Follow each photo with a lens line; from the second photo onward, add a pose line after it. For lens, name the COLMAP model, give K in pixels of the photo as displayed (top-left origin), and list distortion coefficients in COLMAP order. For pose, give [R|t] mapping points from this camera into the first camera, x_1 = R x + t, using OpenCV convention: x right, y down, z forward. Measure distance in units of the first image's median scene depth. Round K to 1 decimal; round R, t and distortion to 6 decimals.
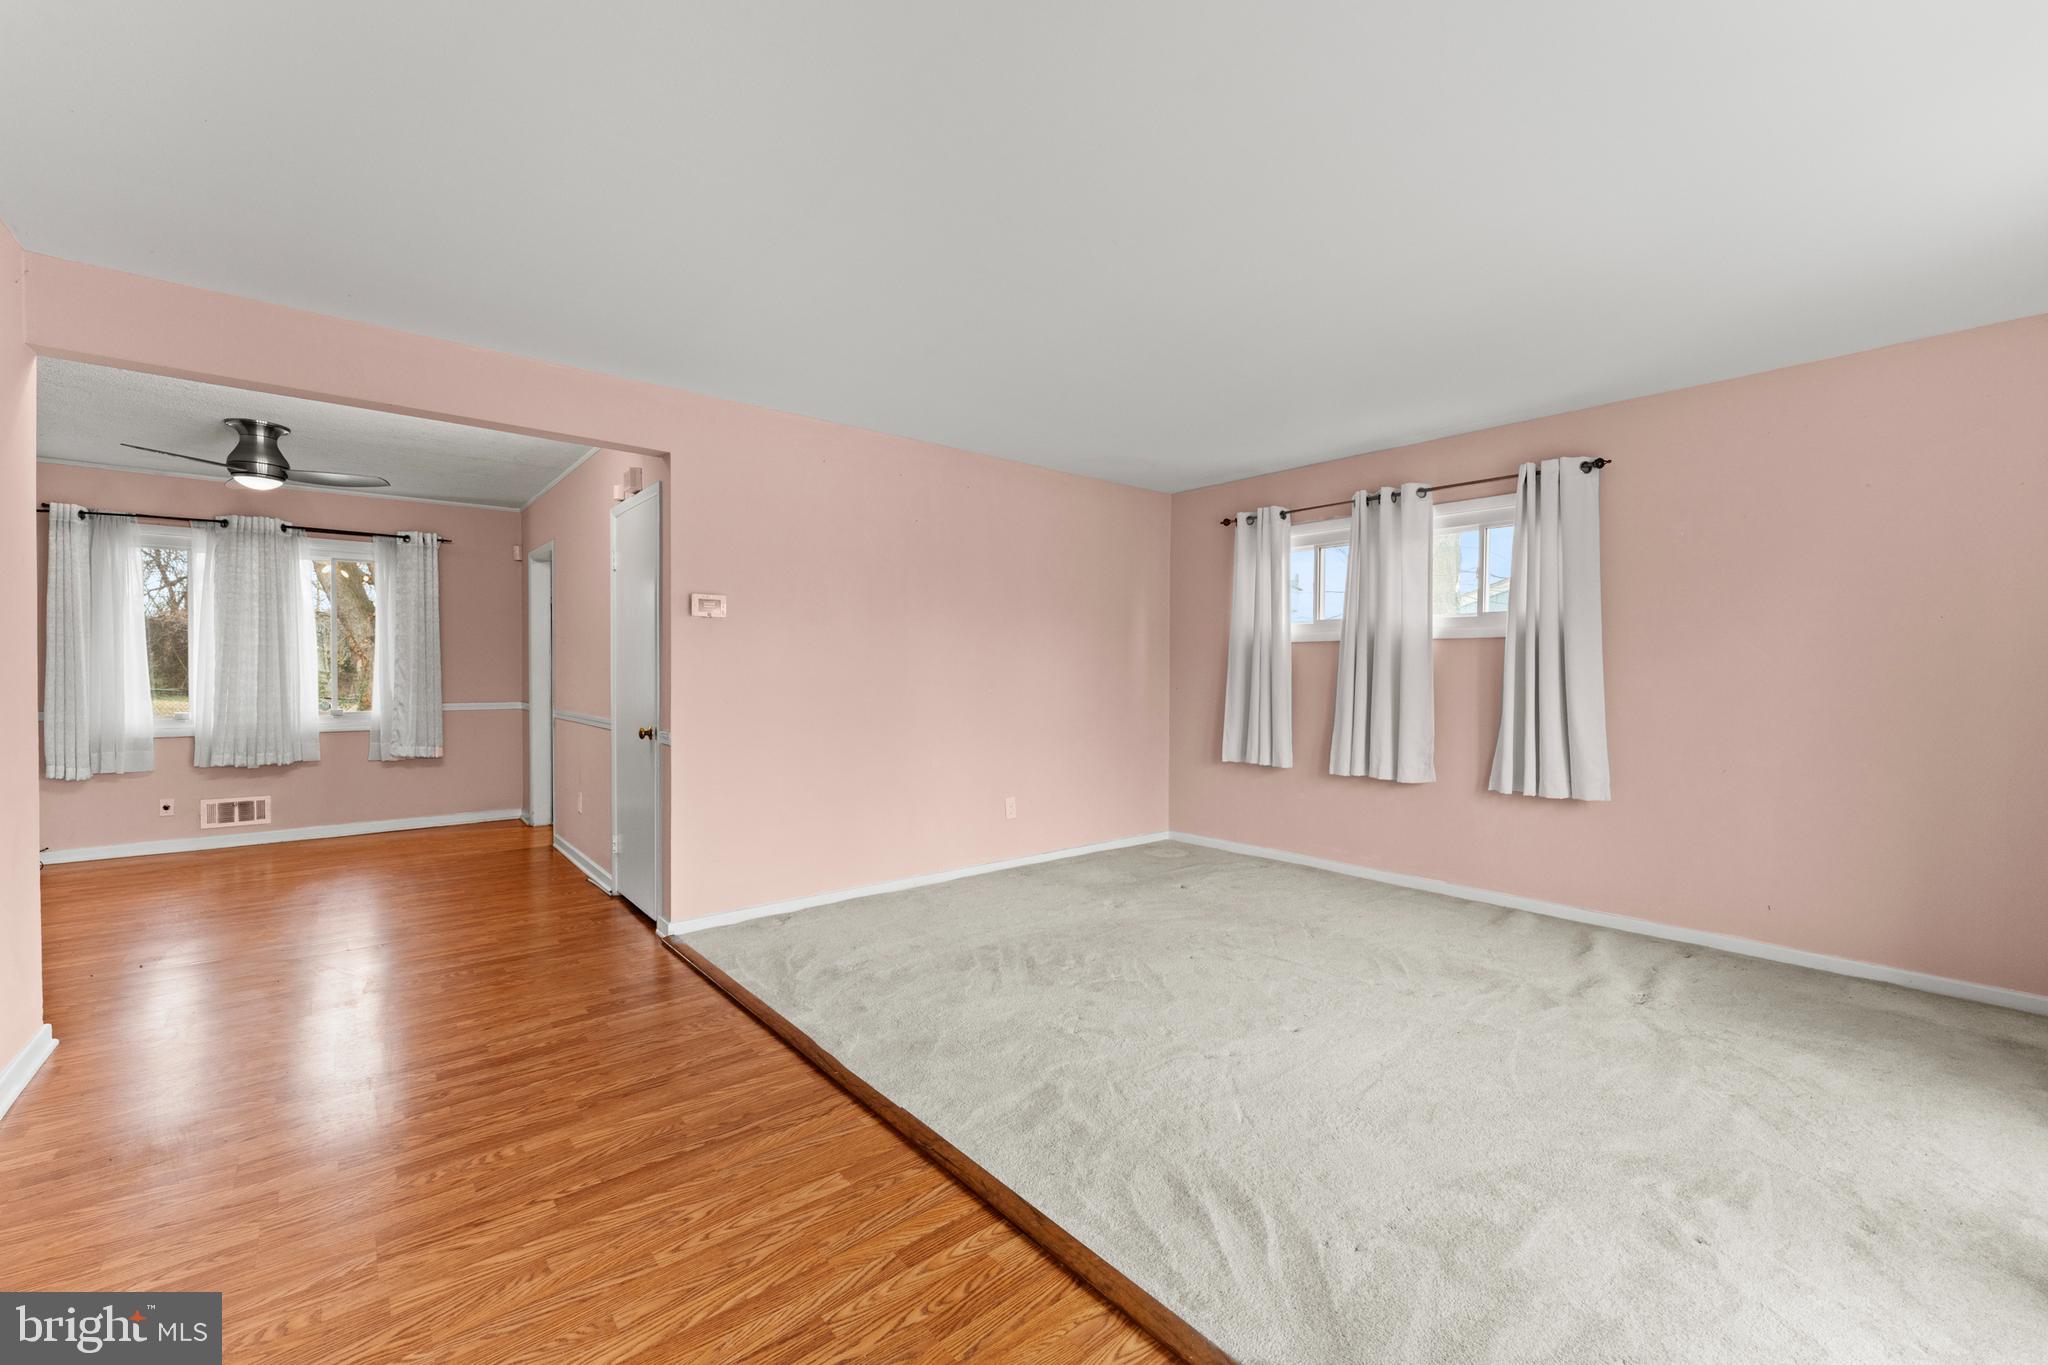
lens RADIAL K [[828.2, 0, 1012.8], [0, 828.2, 686.3], [0, 0, 1]] dist [0.000648, -0.000015]
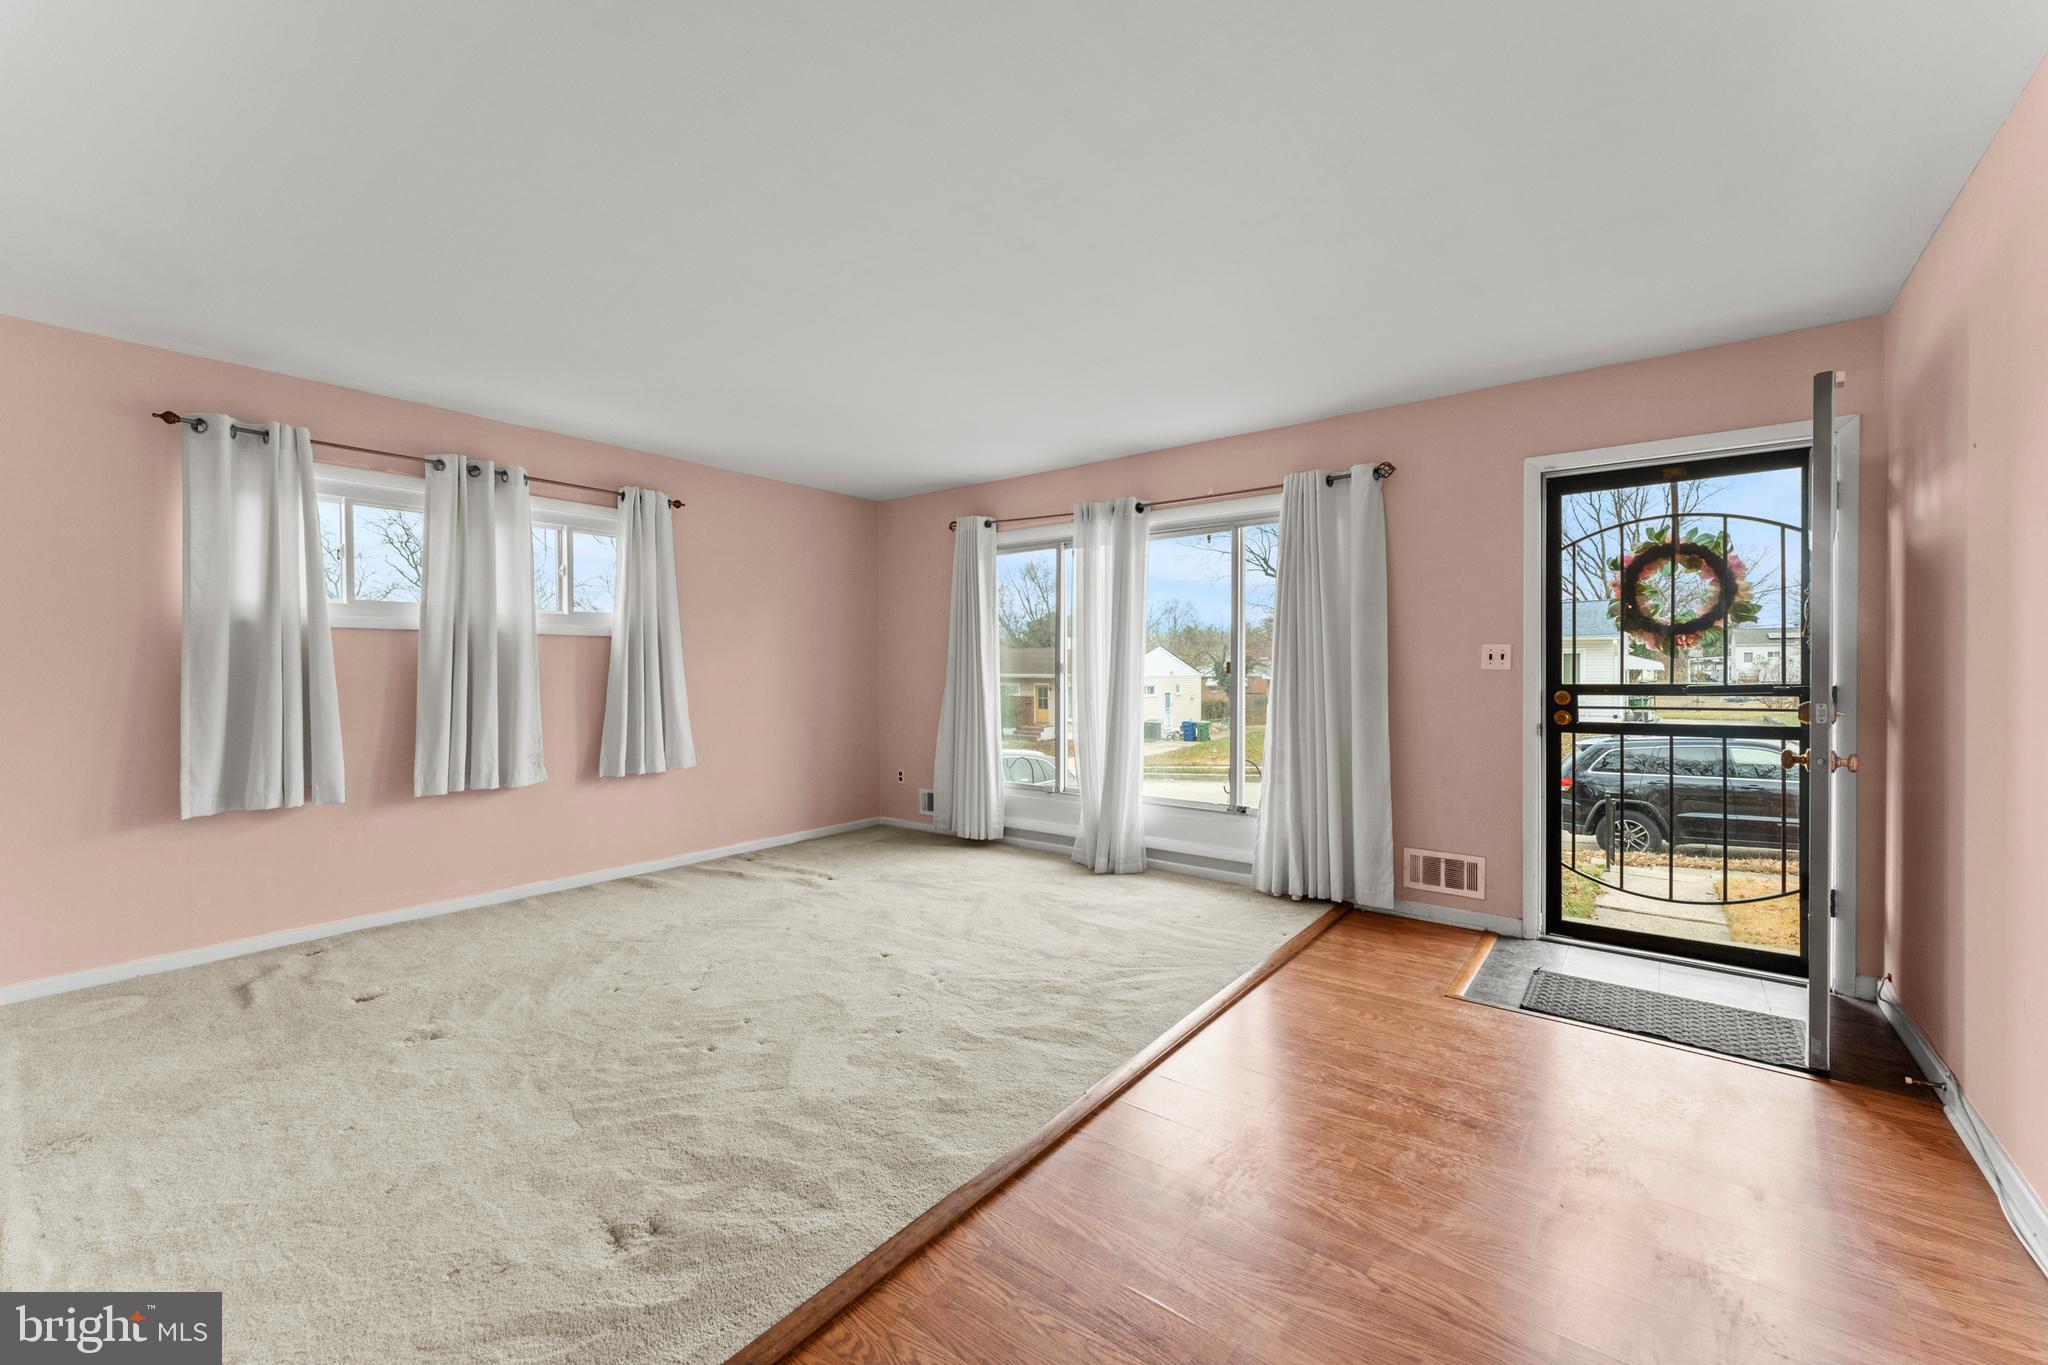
lens RADIAL K [[828.2, 0, 1025.4], [0, 828.2, 686.8], [0, 0, 1]] dist [0.000648, -0.000015]
pose [[-0.223320, -0.021705, 0.974503, -0.496455], [0.021116, 0.999410, 0.027099, -0.008618], [-0.974516, 0.026629, -0.222730, 0.579955]]
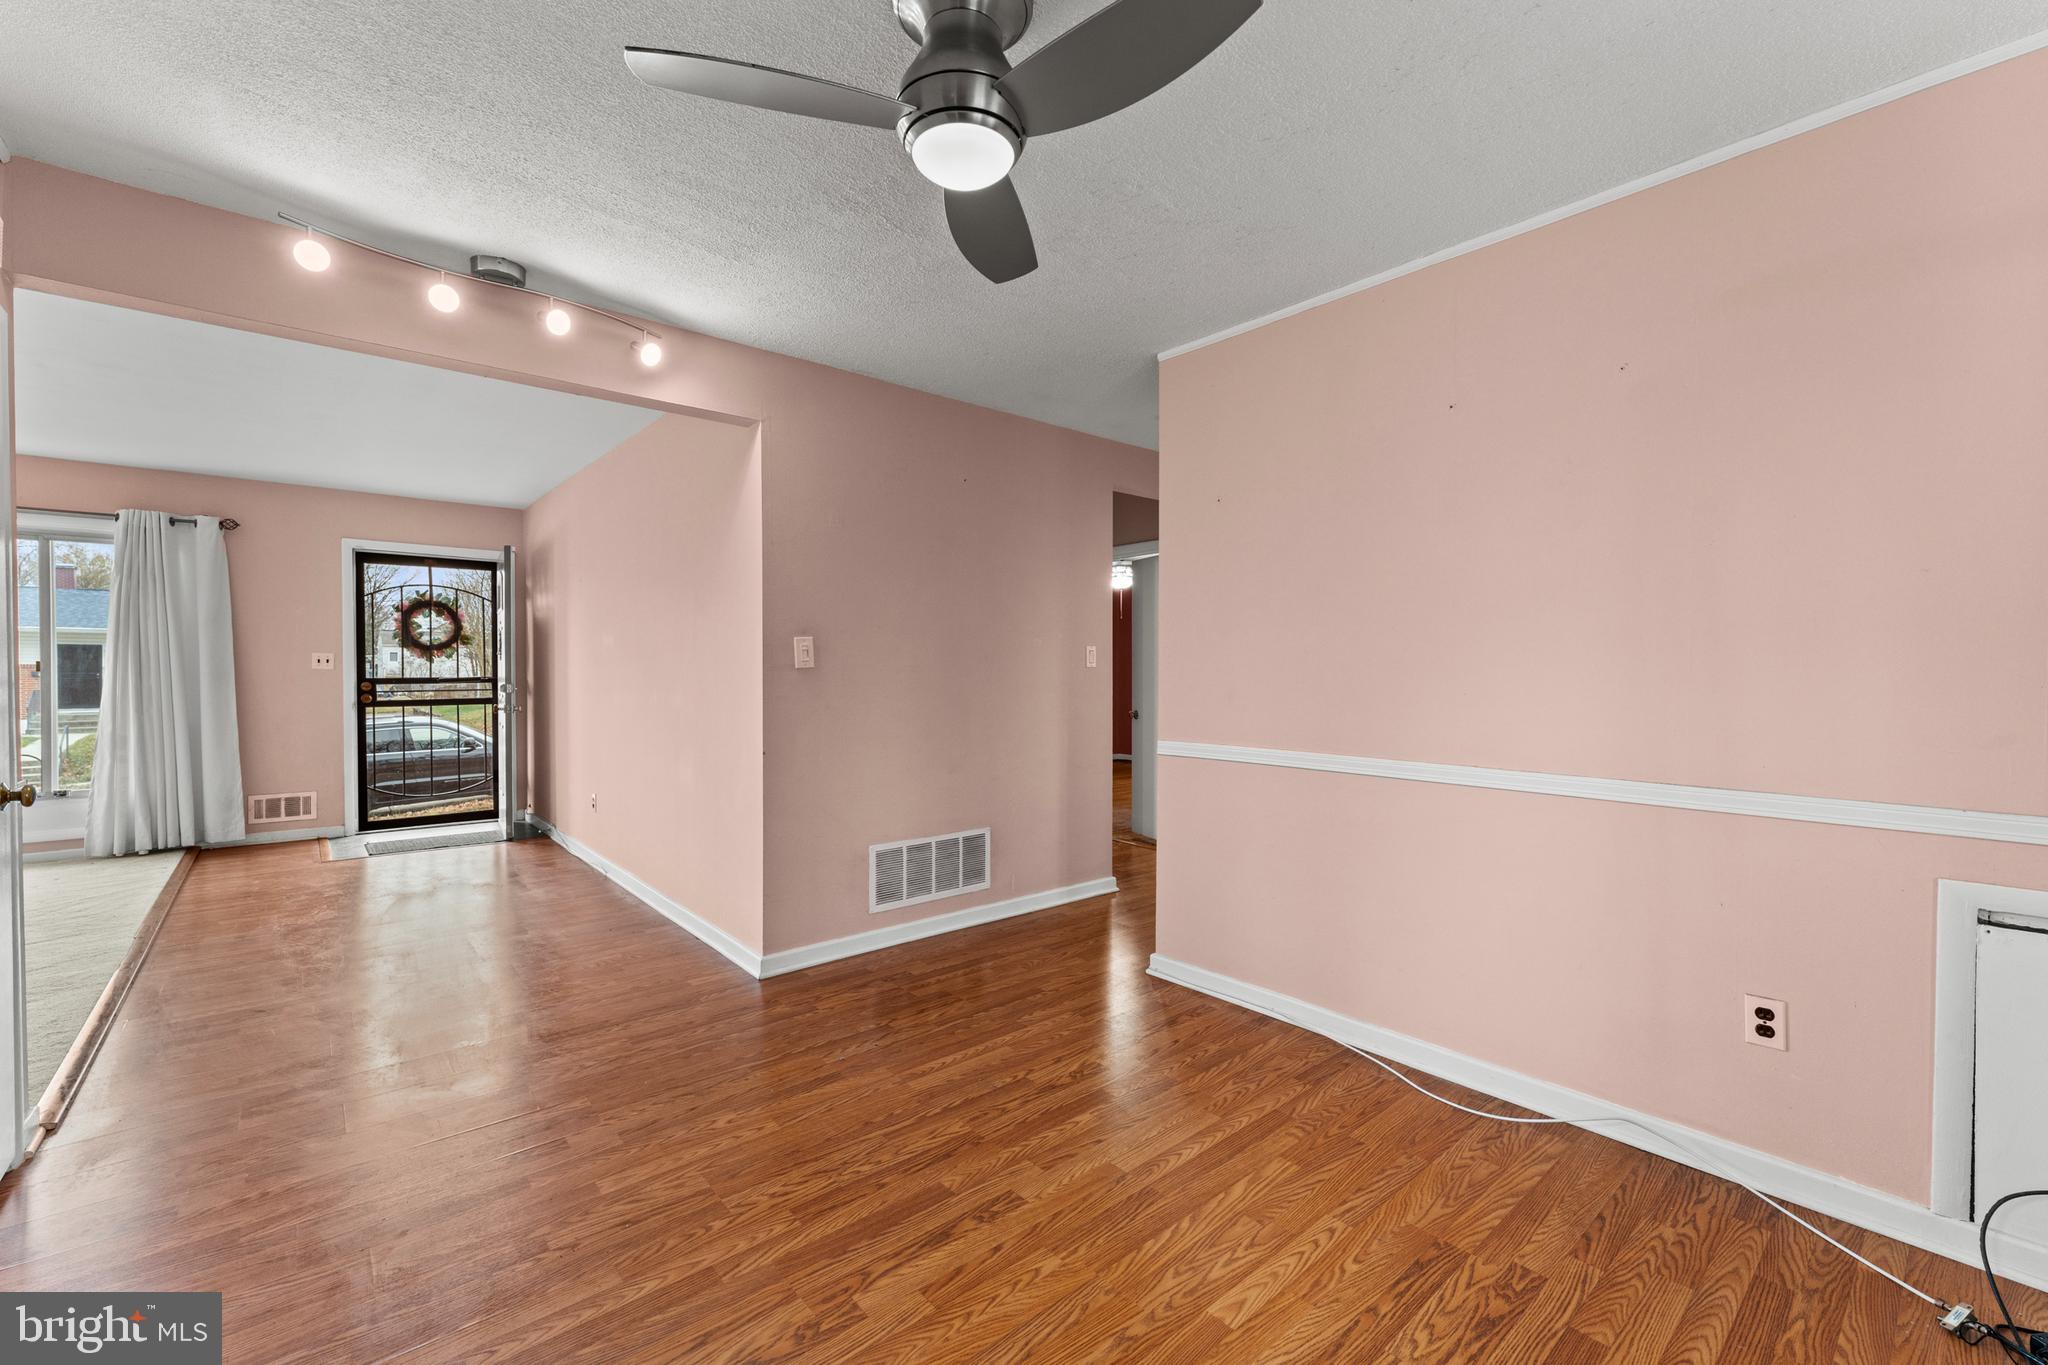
lens RADIAL K [[828.2, 0, 1017.5], [0, 828.2, 675.7], [0, 0, 1]] dist [0.000648, -0.000015]
pose [[-0.999586, -0.009408, -0.027199, -0.811802], [-0.010119, 0.999607, 0.026132, -0.025987], [0.026943, 0.026397, -0.999288, 1.203850]]
